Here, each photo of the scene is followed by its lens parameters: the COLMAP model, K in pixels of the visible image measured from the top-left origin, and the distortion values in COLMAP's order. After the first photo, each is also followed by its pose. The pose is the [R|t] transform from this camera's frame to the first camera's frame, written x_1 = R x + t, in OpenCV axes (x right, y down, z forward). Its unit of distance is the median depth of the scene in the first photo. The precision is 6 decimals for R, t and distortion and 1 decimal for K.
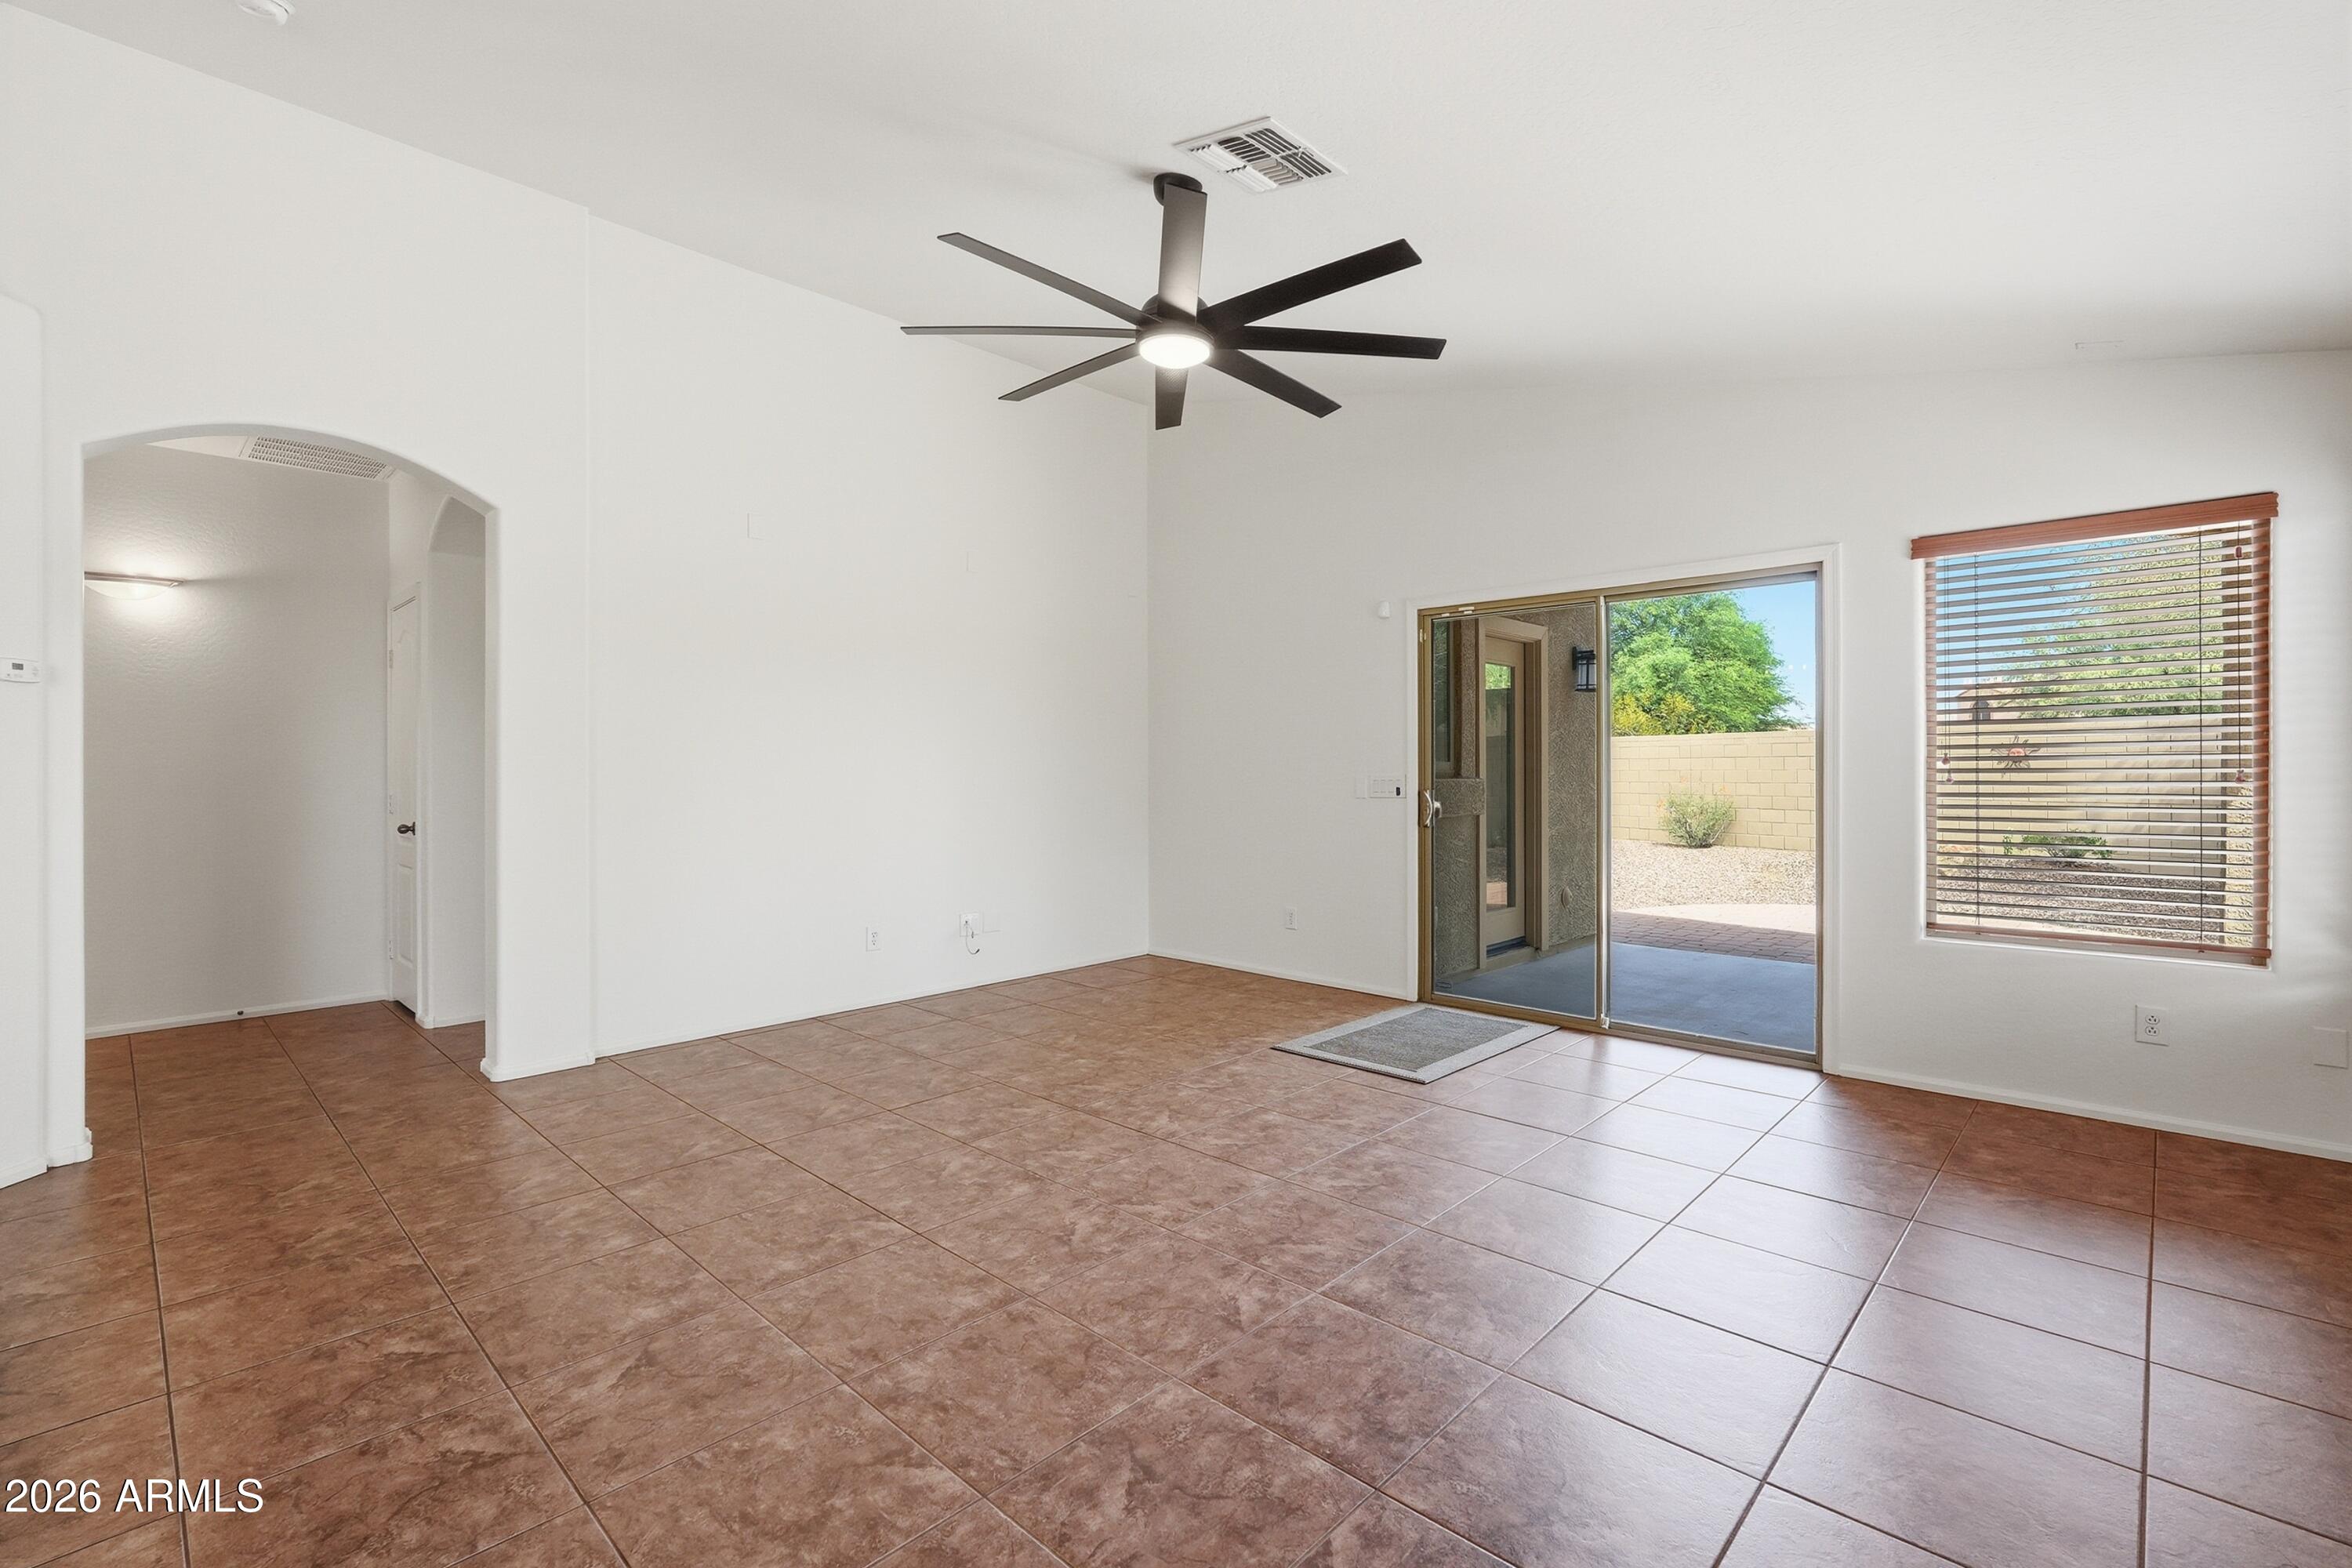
lens RADIAL K [[1047.8, 0, 1170.5], [0, 1047.8, 788.1], [0, 0, 1]] dist [-0.002353, 0.000025]
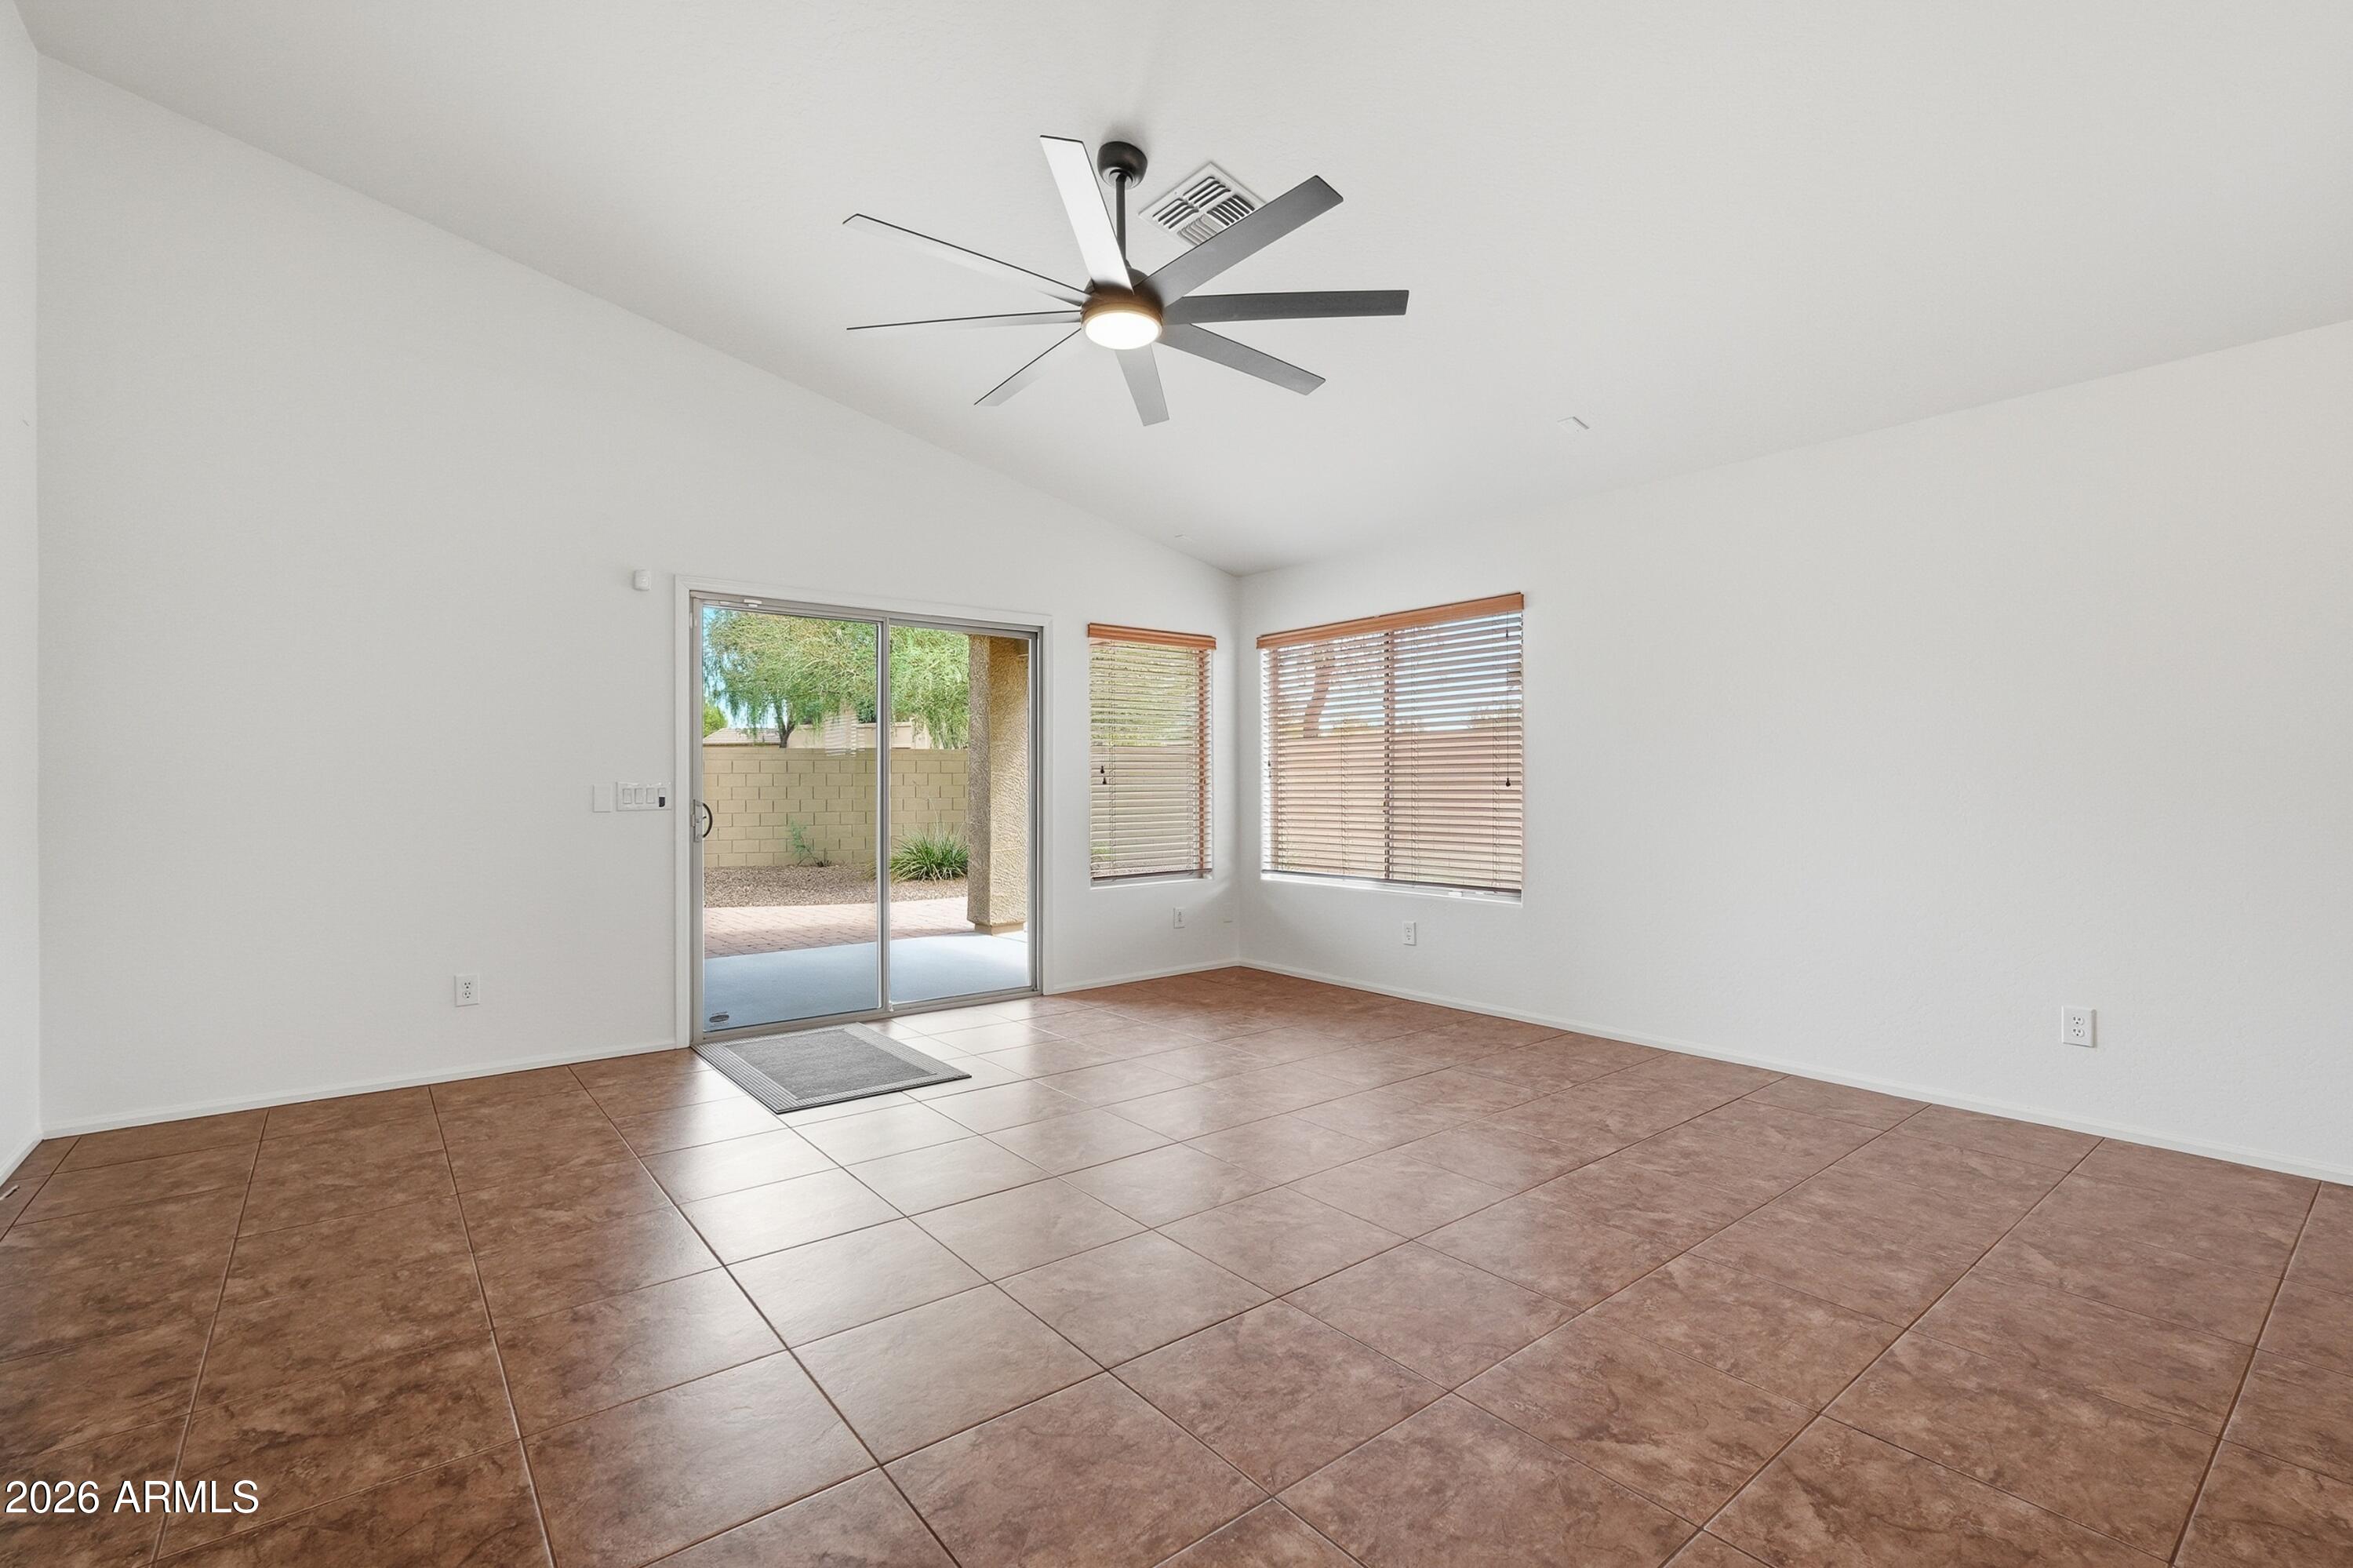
lens RADIAL K [[1048.2, 0, 1171.0], [0, 1048.2, 788.1], [0, 0, 1]] dist [-0.002353, 0.000025]
pose [[0.127590, -0.001192, 0.991826, -1.576542], [0.023955, 0.999711, -0.001880, 0.009585], [-0.991538, 0.023999, 0.127582, 1.379426]]
